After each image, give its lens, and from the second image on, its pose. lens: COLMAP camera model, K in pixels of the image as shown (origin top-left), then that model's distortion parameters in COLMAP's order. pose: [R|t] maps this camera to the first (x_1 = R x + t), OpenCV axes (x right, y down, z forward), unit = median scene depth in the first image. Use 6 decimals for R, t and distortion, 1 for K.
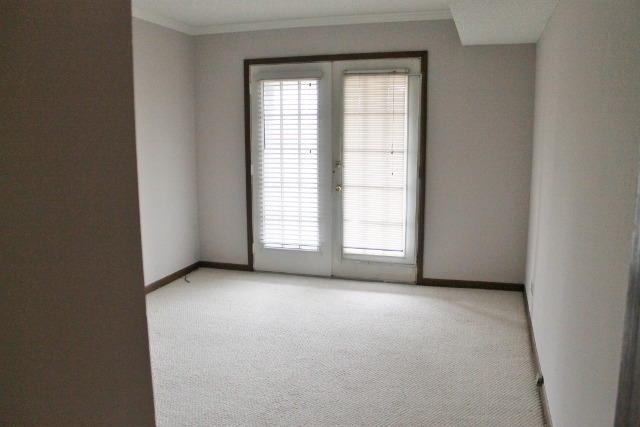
lens RADIAL K [[539.1, 0, 320.0], [0, 539.1, 213.5], [0, 0, 1]] dist [-0.117966, 0.000792]
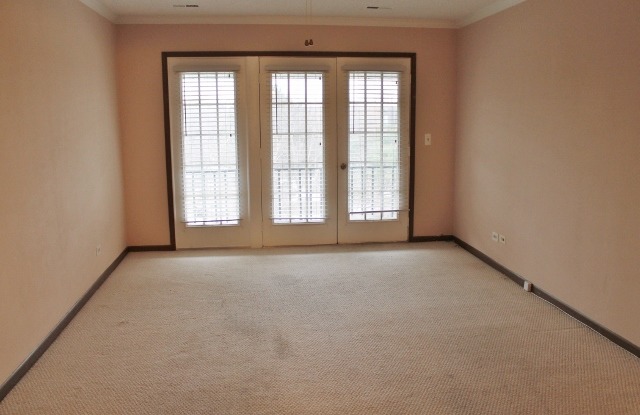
lens RADIAL K [[444.1, 0, 320.0], [0, 444.1, 163.1], [0, 0, 1]] dist [-0.001542, -0.000493]
pose [[0.911540, -0.045345, 0.408704, -0.351376], [0.067466, 0.996925, -0.039863, -0.016324], [-0.405640, 0.063910, 0.911796, 0.122101]]
